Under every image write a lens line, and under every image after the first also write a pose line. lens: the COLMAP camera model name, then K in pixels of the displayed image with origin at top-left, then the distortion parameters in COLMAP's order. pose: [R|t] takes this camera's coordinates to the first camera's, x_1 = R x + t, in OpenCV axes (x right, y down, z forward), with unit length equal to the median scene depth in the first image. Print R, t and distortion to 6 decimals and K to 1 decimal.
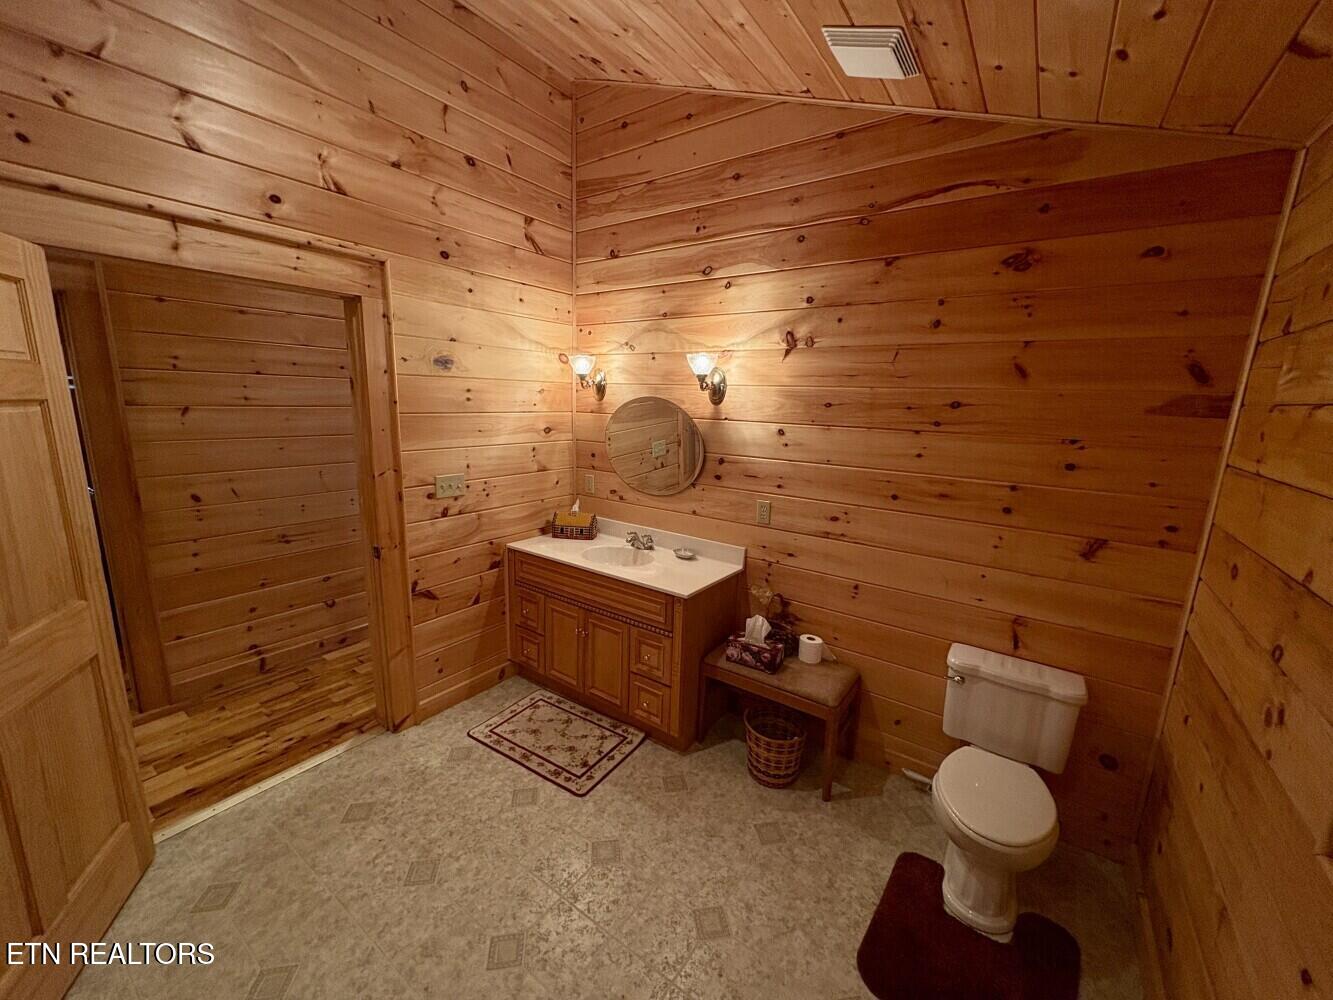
lens RADIAL K [[530.2, 0, 665.3], [0, 530.2, 500.1], [0, 0, 1]] dist [0.000575, 0.000219]
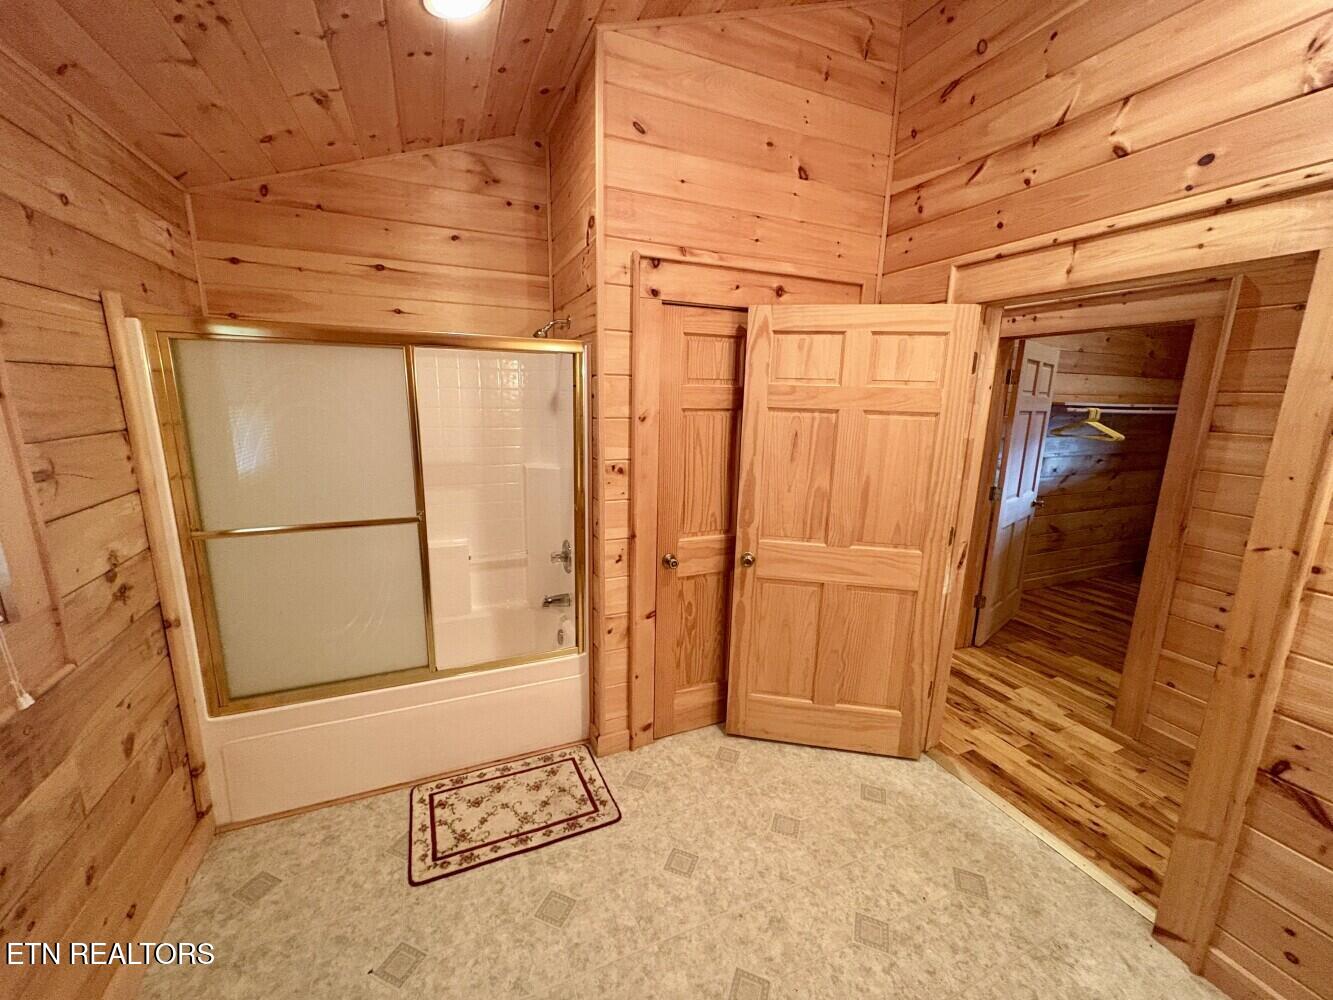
lens RADIAL K [[530.2, 0, 666.6], [0, 530.2, 500.3], [0, 0, 1]] dist [0.000575, 0.000219]
pose [[-0.515073, 0.130231, -0.847195, 0.359832], [-0.204150, 0.941308, 0.268816, -0.147901], [0.832480, 0.311415, -0.458256, 0.822012]]
